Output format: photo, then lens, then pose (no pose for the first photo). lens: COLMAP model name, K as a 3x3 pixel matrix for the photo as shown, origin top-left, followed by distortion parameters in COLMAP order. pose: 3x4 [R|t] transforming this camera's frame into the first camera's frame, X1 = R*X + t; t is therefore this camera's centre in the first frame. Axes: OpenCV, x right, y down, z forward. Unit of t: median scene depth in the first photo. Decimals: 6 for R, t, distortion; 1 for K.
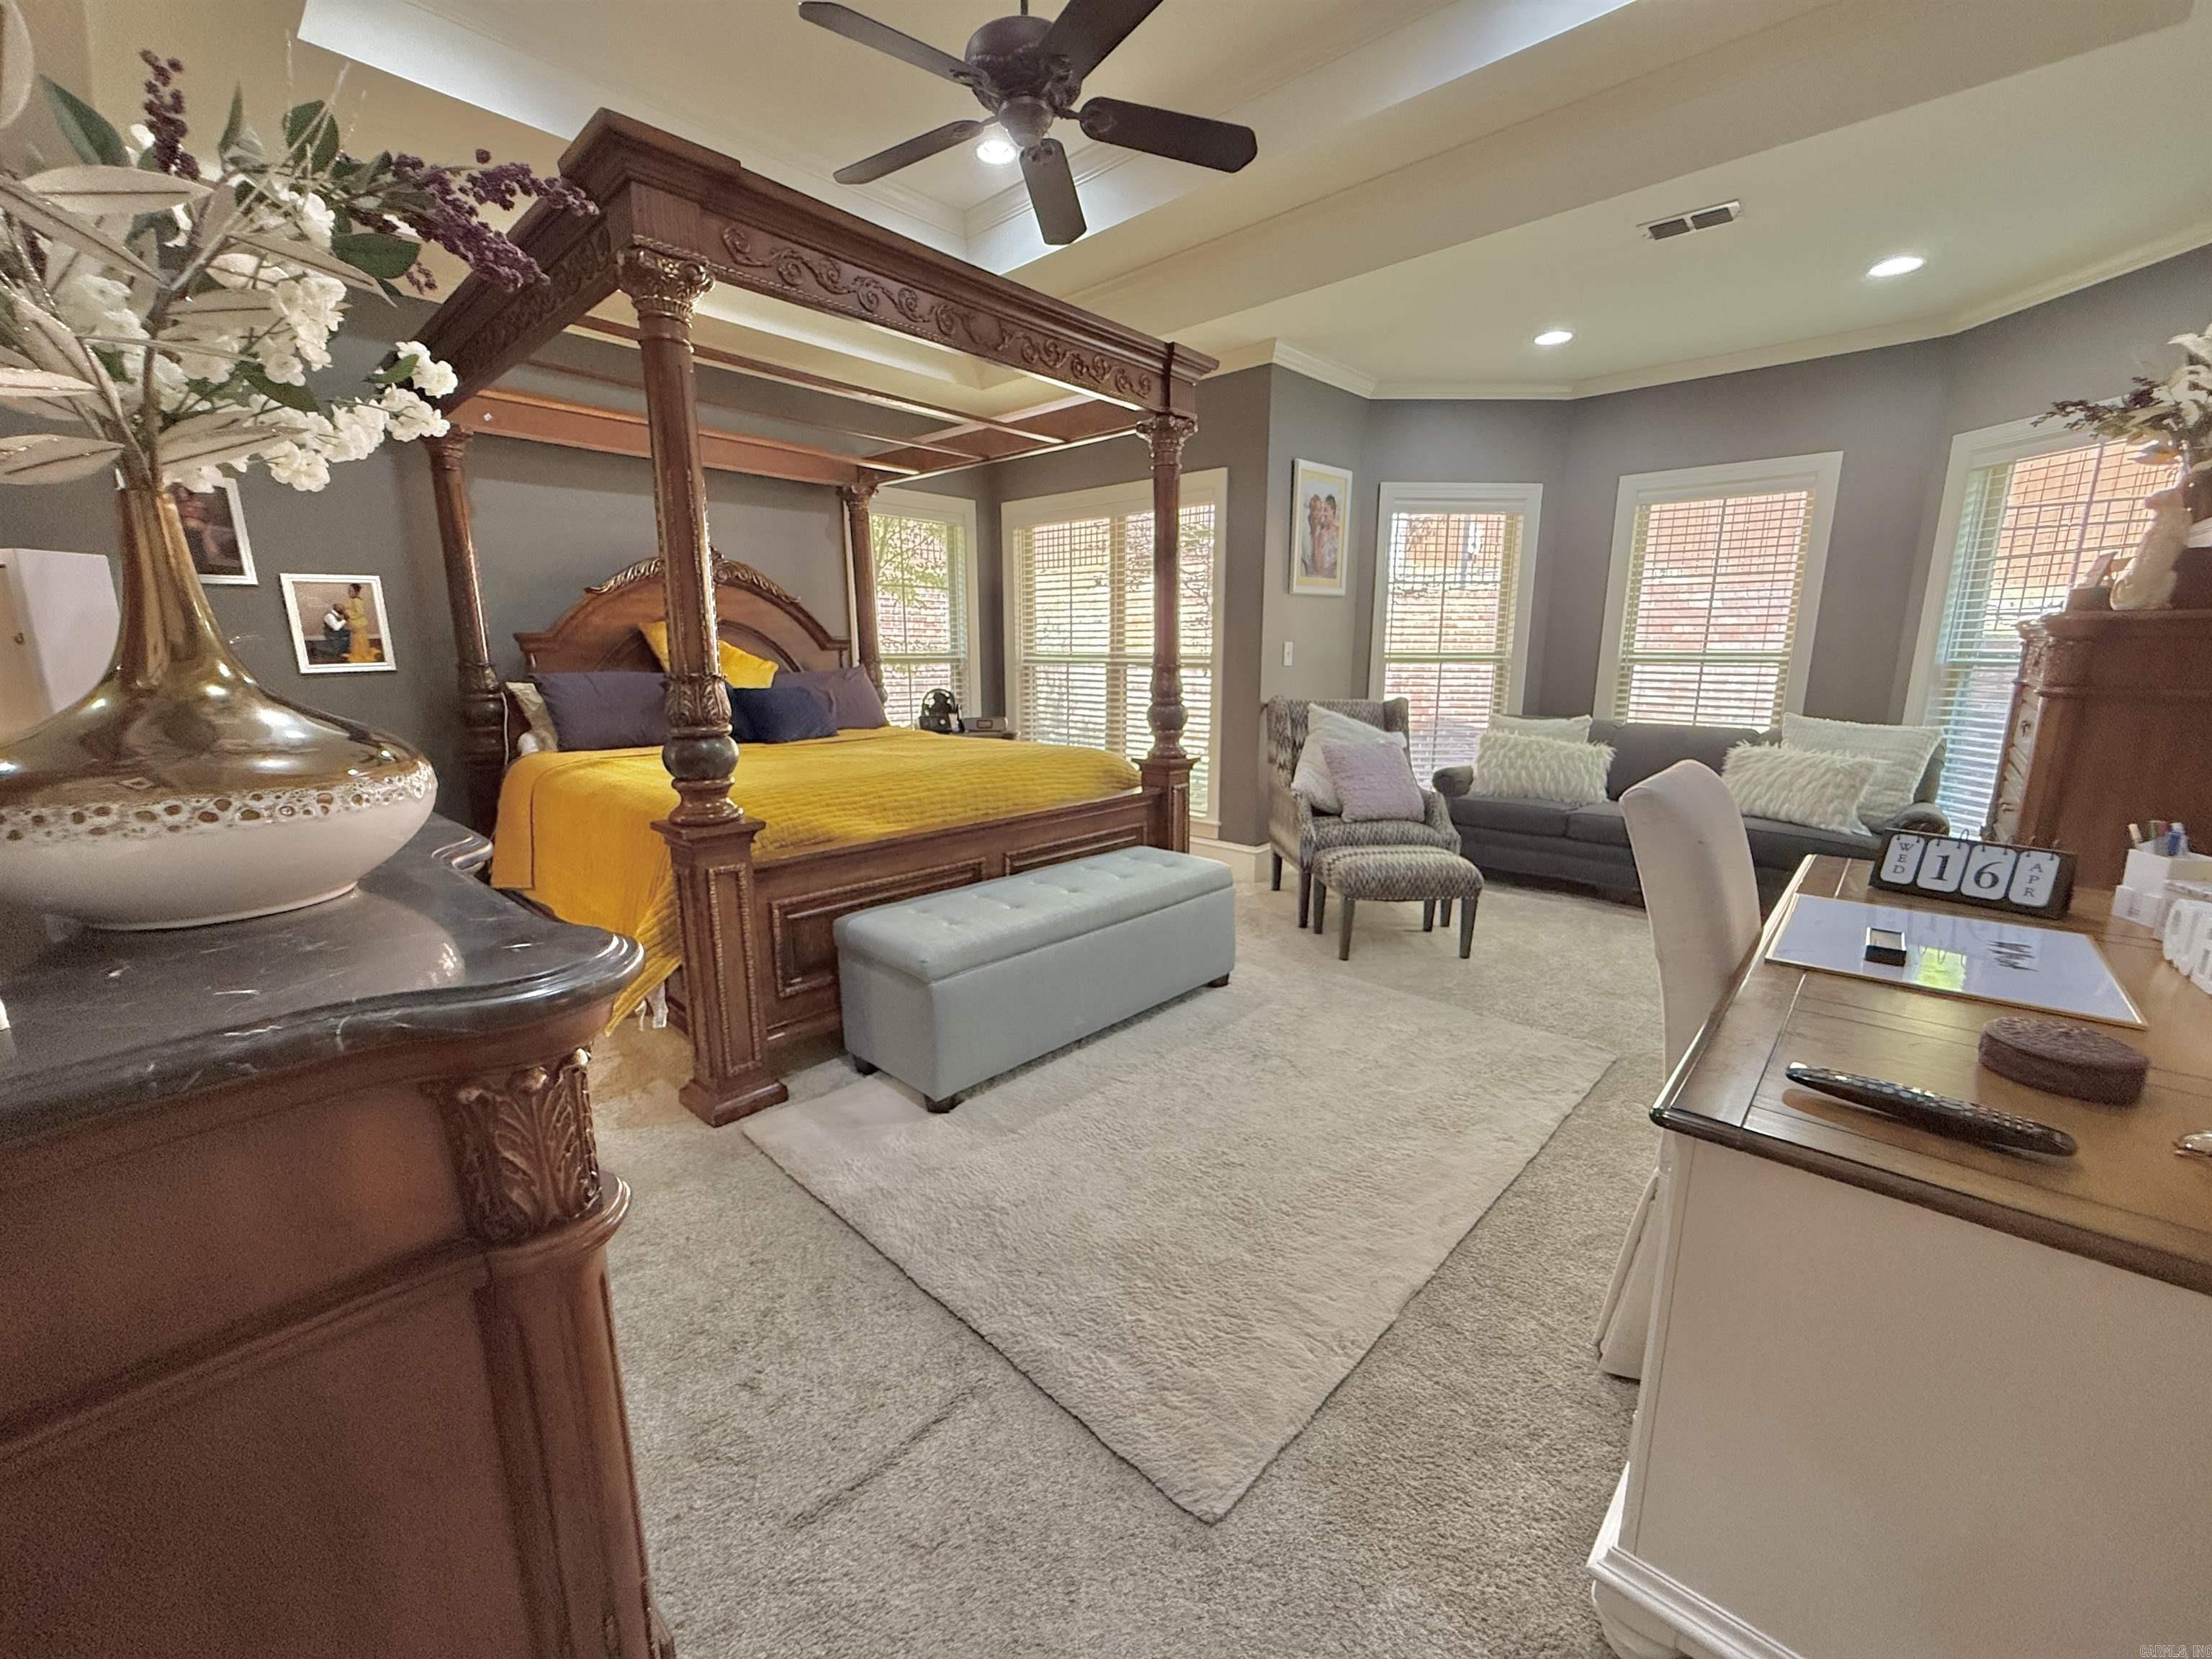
lens RADIAL K [[883.5, 0, 1100.4], [0, 883.5, 832.2], [0, 0, 1]] dist [0.000272, 0.000346]
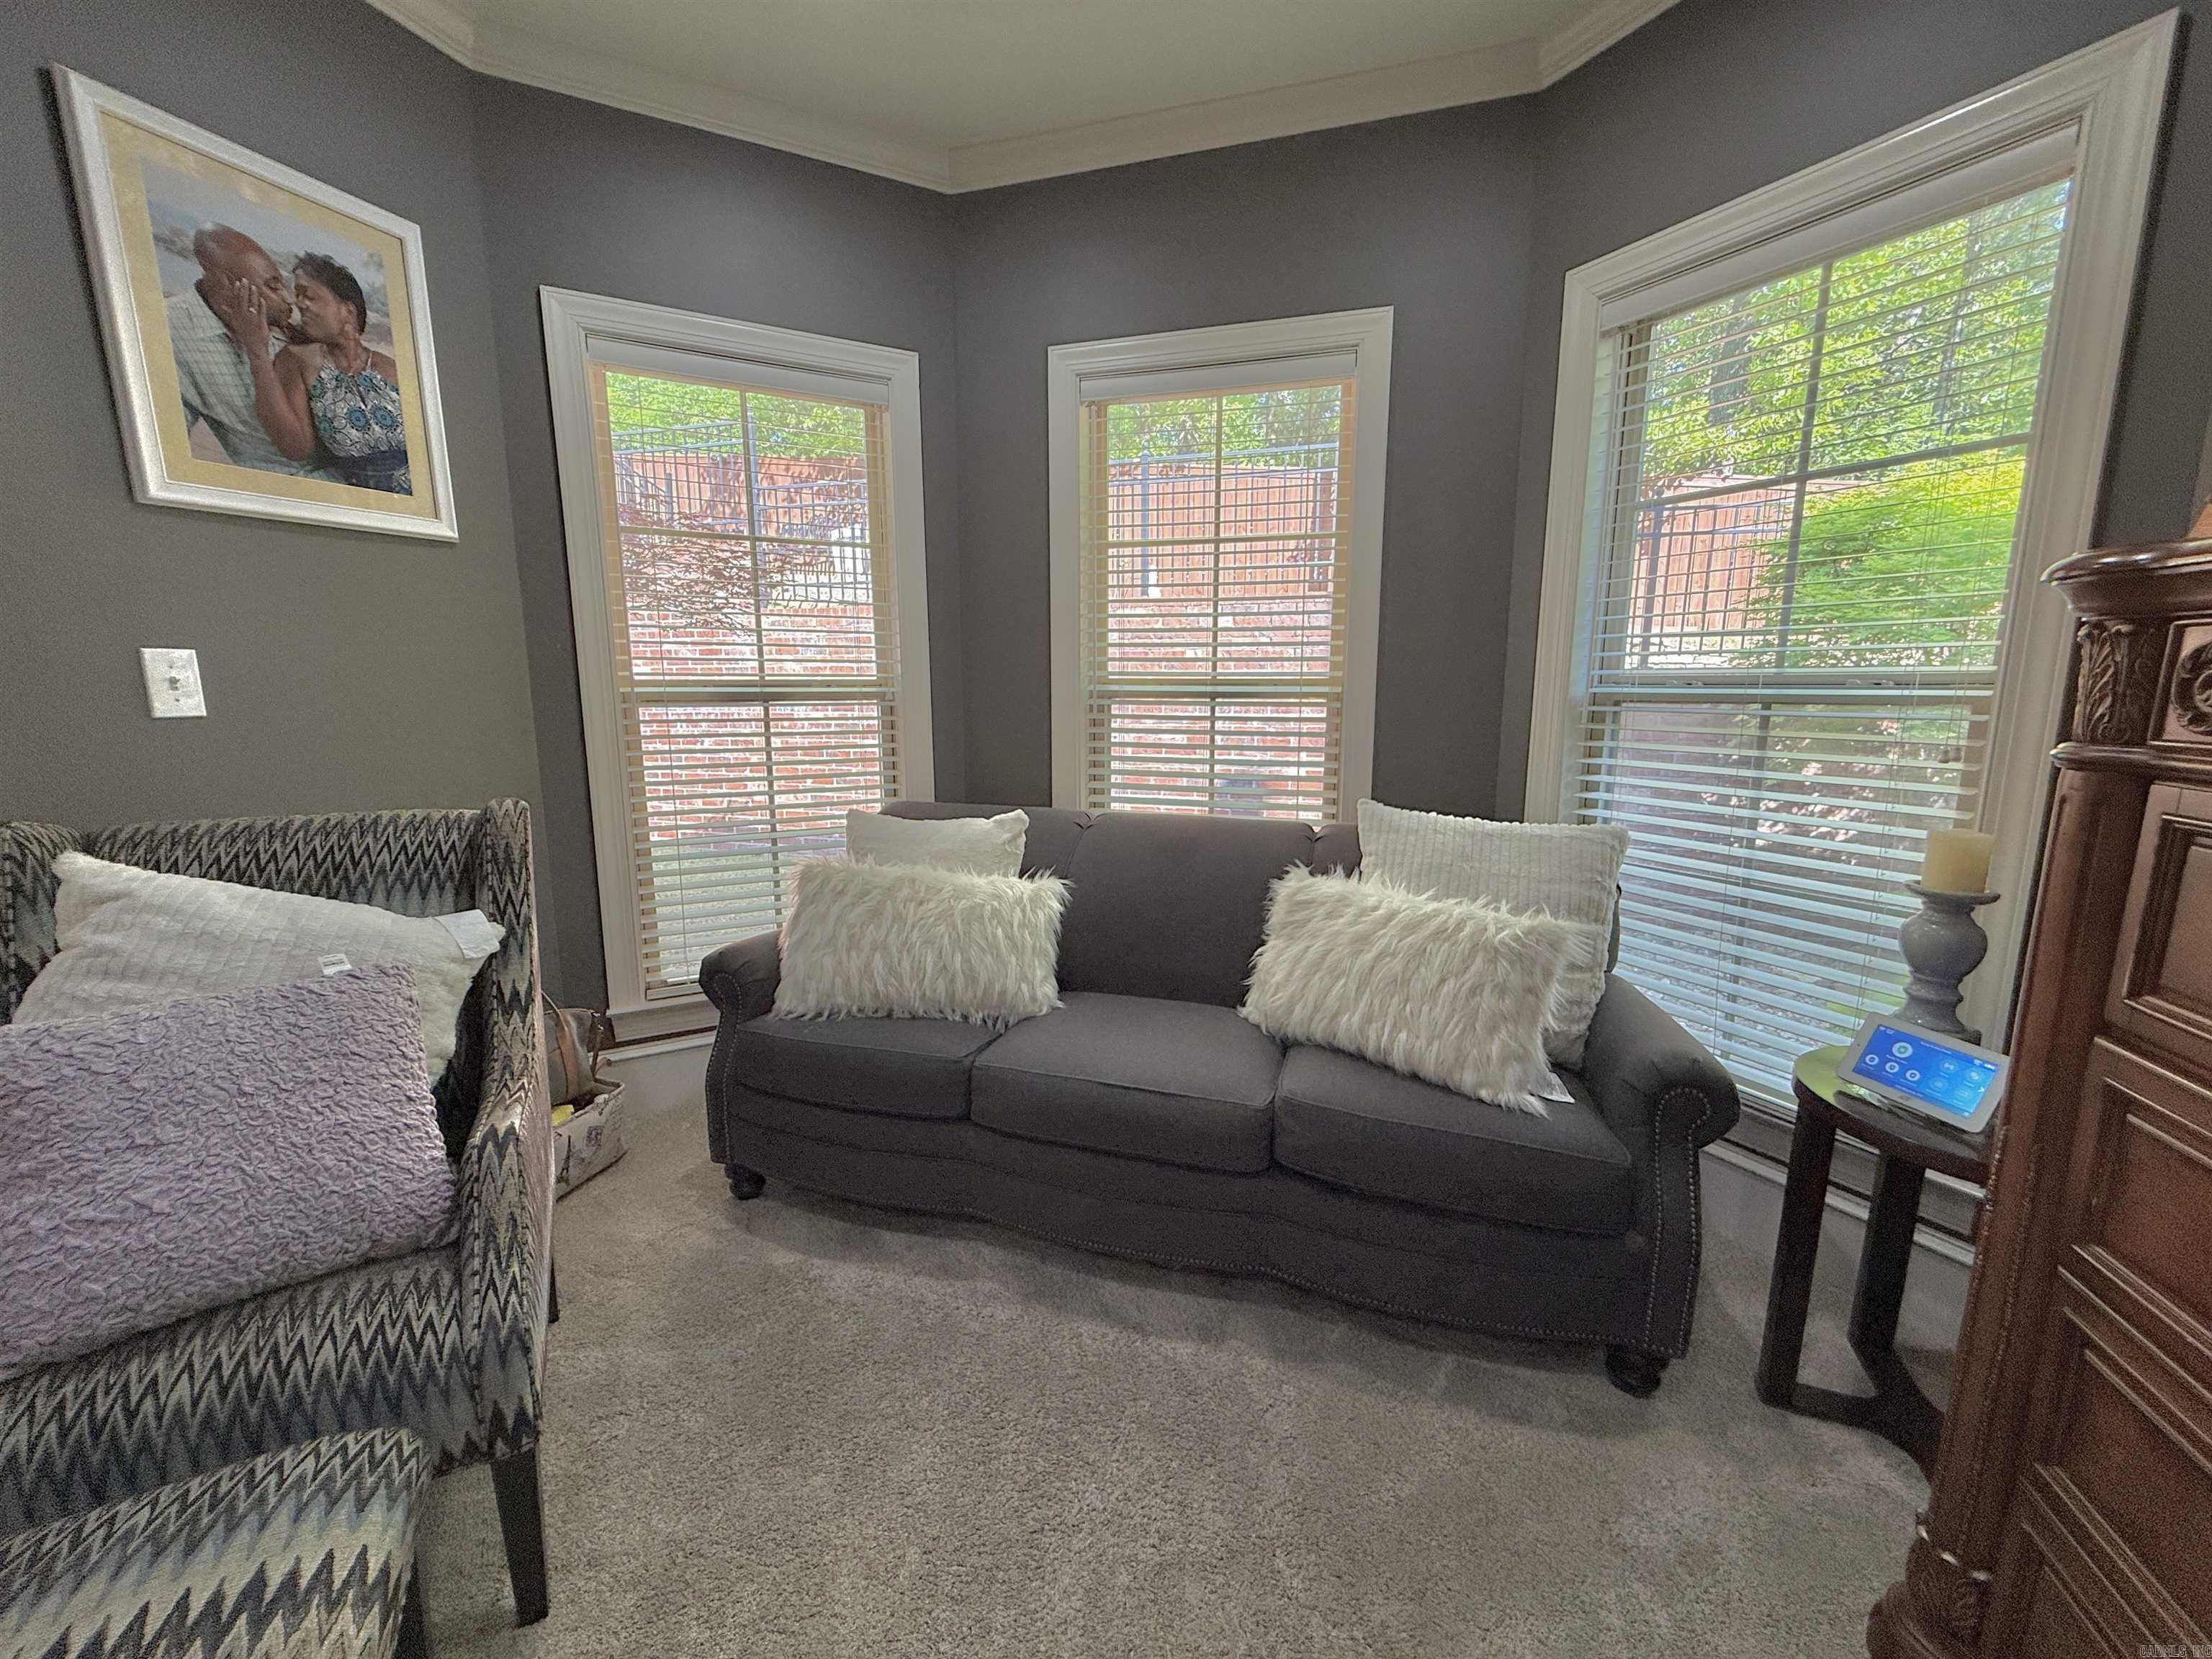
lens RADIAL K [[883.5, 0, 1104.6], [0, 883.5, 830.6], [0, 0, 1]] dist [0.000272, 0.000346]
pose [[0.898188, -0.072777, 0.433546, 0.434090], [0.090773, 0.995652, -0.020922, -0.120620], [-0.430138, 0.058146, 0.900888, 0.620456]]
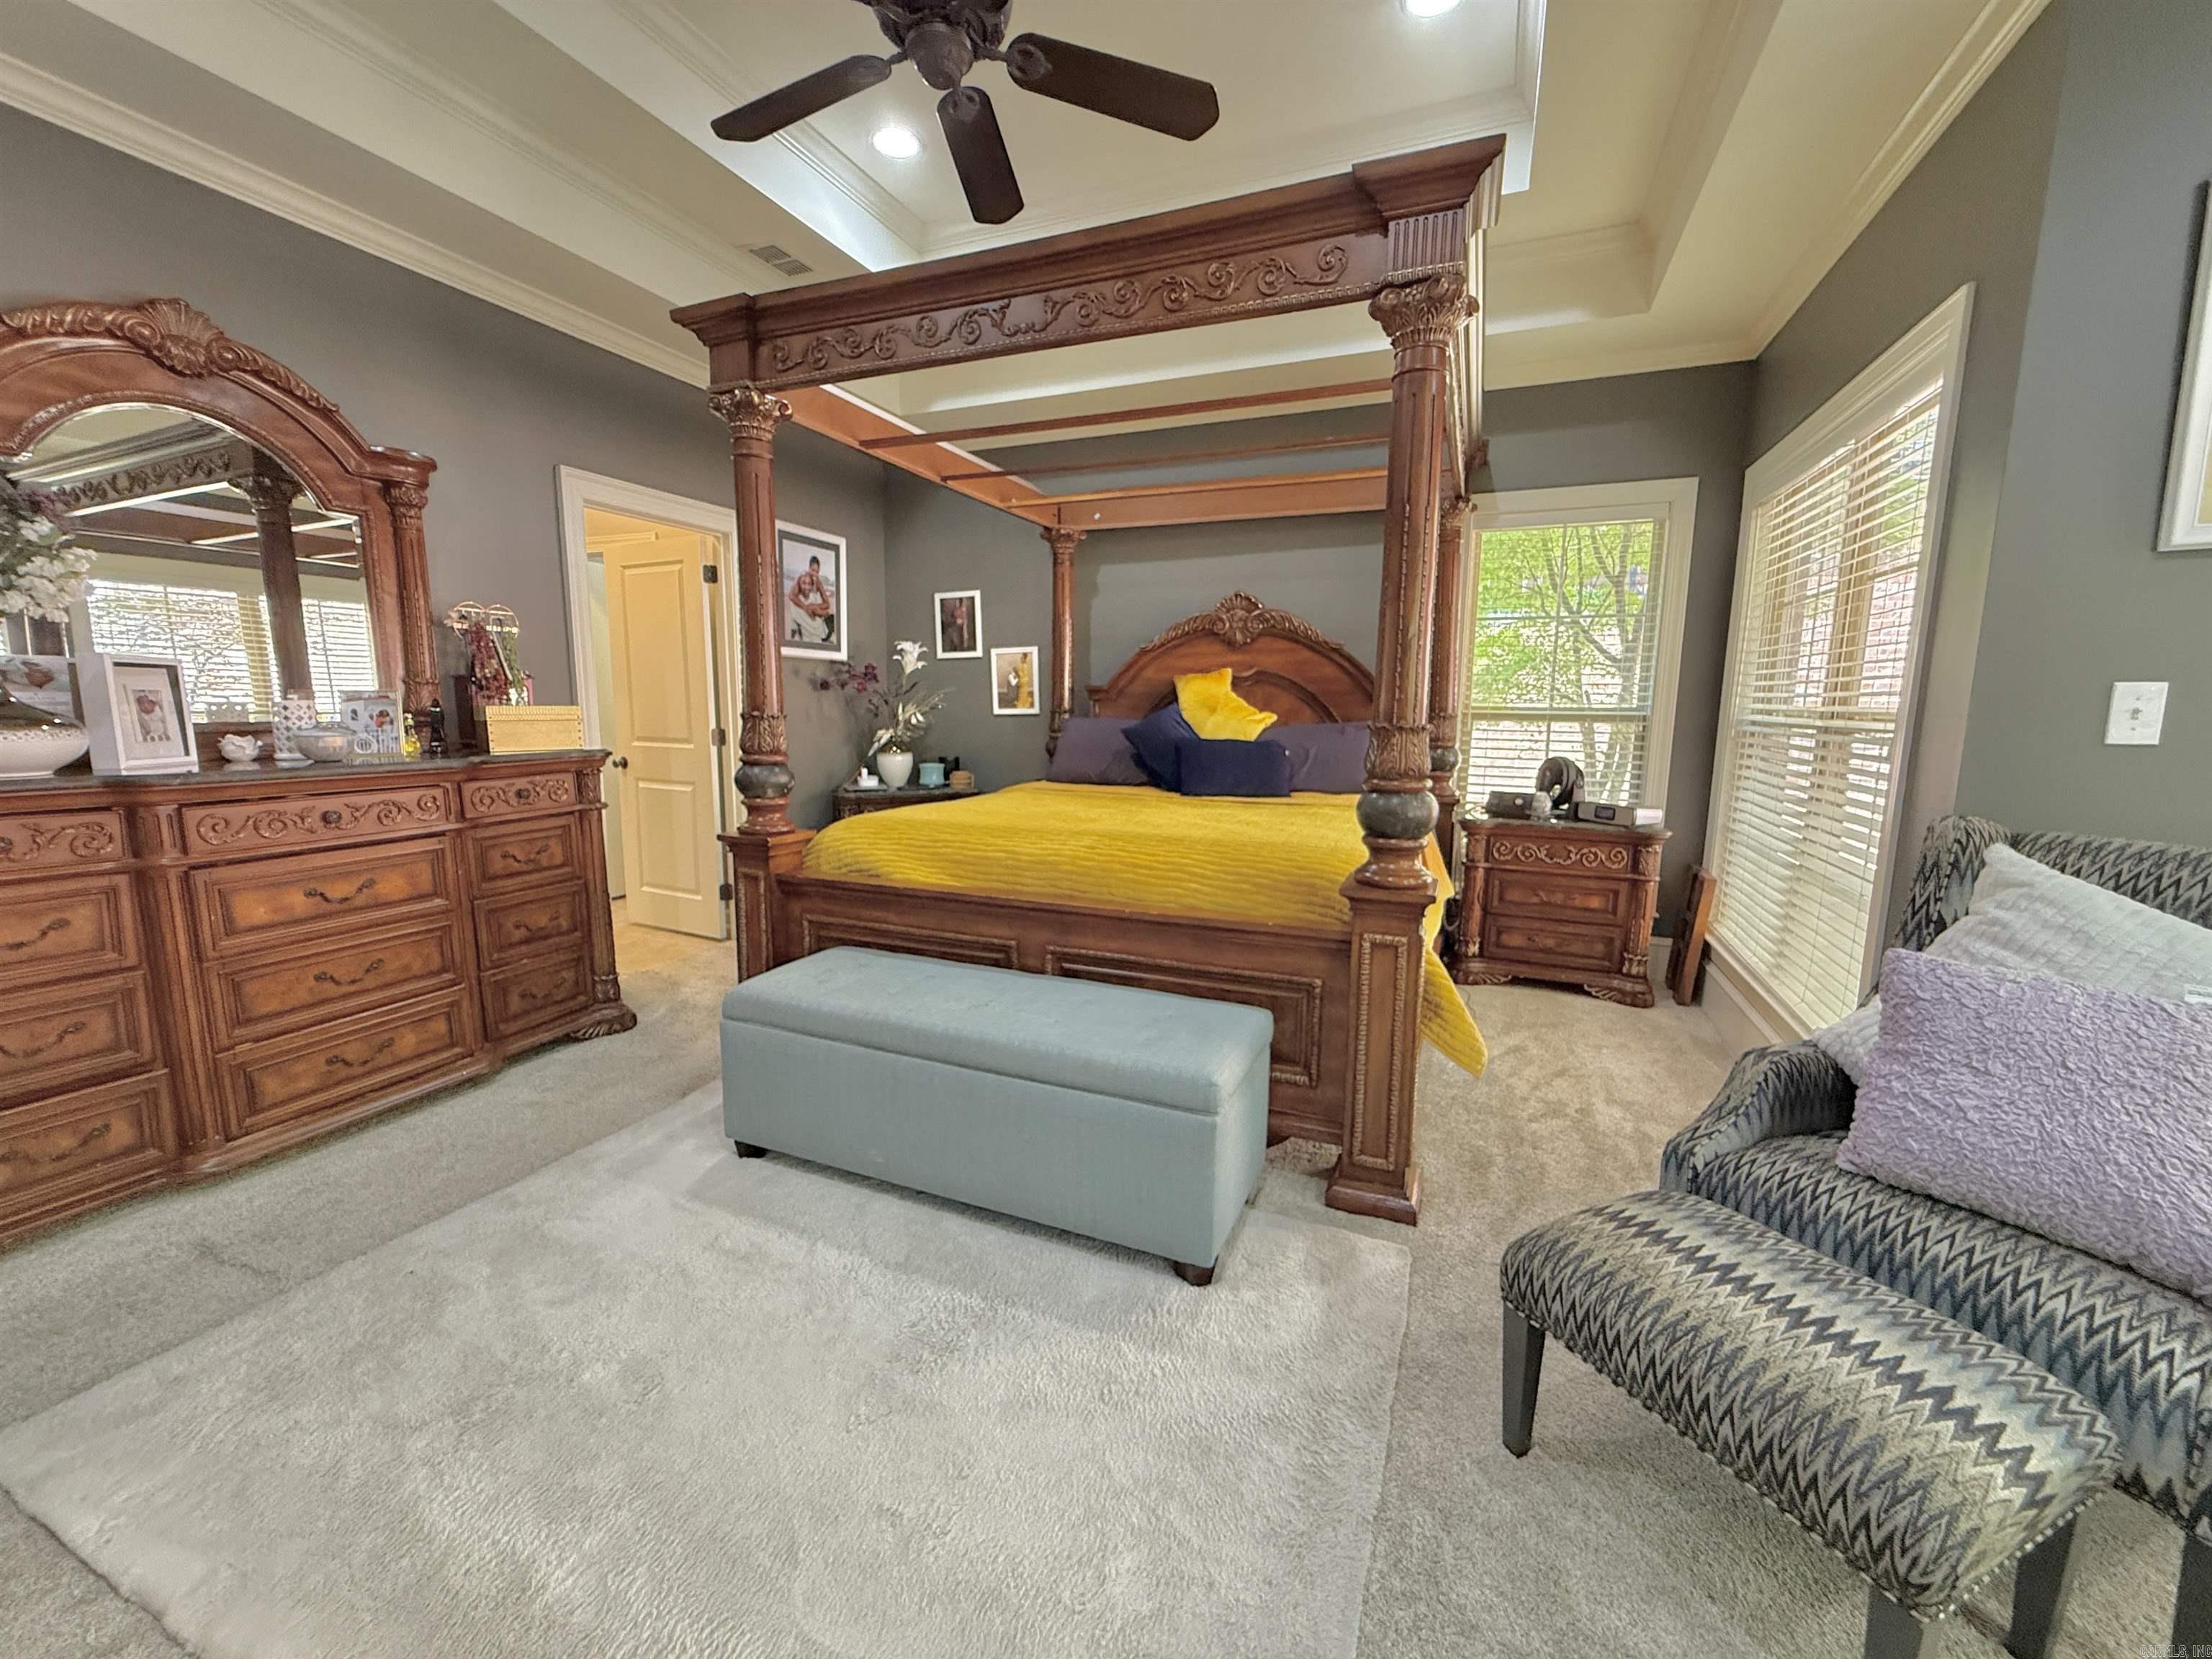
lens RADIAL K [[883.5, 0, 1095.5], [0, 883.5, 828.2], [0, 0, 1]] dist [0.000272, 0.000346]
pose [[0.342519, 0.134862, -0.929781, 0.470949], [-0.198516, 0.977688, 0.068681, -0.106598], [0.918299, 0.161052, 0.361649, 0.539309]]
